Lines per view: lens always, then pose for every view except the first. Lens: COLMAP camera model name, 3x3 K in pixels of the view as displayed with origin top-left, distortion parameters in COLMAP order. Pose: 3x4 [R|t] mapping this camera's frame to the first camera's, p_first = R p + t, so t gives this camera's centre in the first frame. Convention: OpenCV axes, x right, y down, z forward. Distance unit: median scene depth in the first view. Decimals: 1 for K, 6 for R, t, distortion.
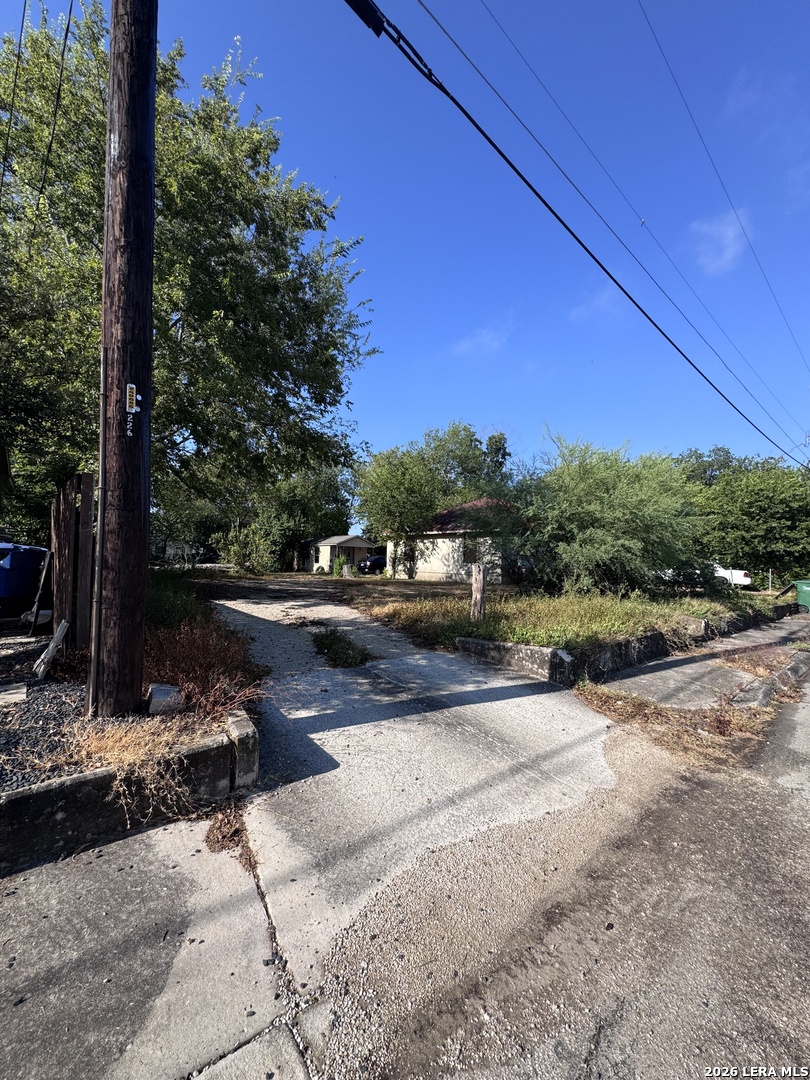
lens RADIAL K [[429.6, 0, 405.0], [0, 429.6, 540.0], [0, 0, 1]] dist [0.001051, -0.000035]
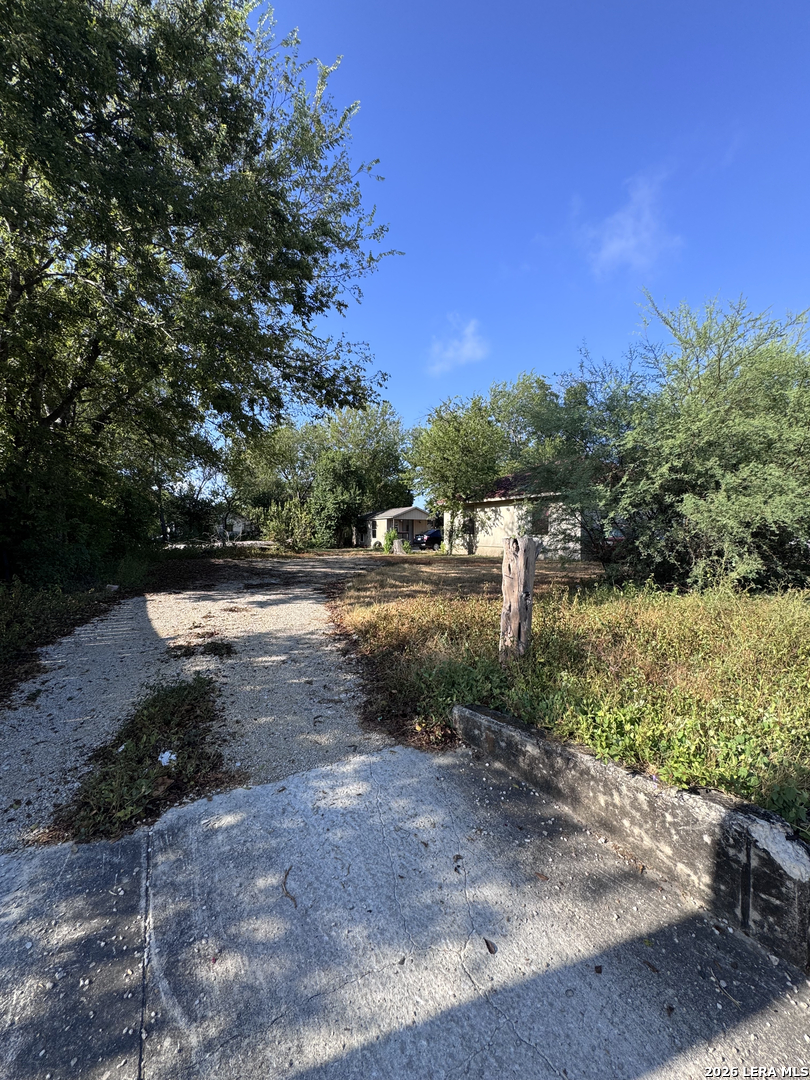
lens RADIAL K [[429.6, 0, 405.0], [0, 429.6, 540.0], [0, 0, 1]] dist [0.001051, -0.000035]
pose [[0.984716, -0.017720, -0.173266, 0.034357], [0.028307, 0.997867, 0.058821, 0.007450], [0.171854, -0.062827, 0.983117, 0.133343]]
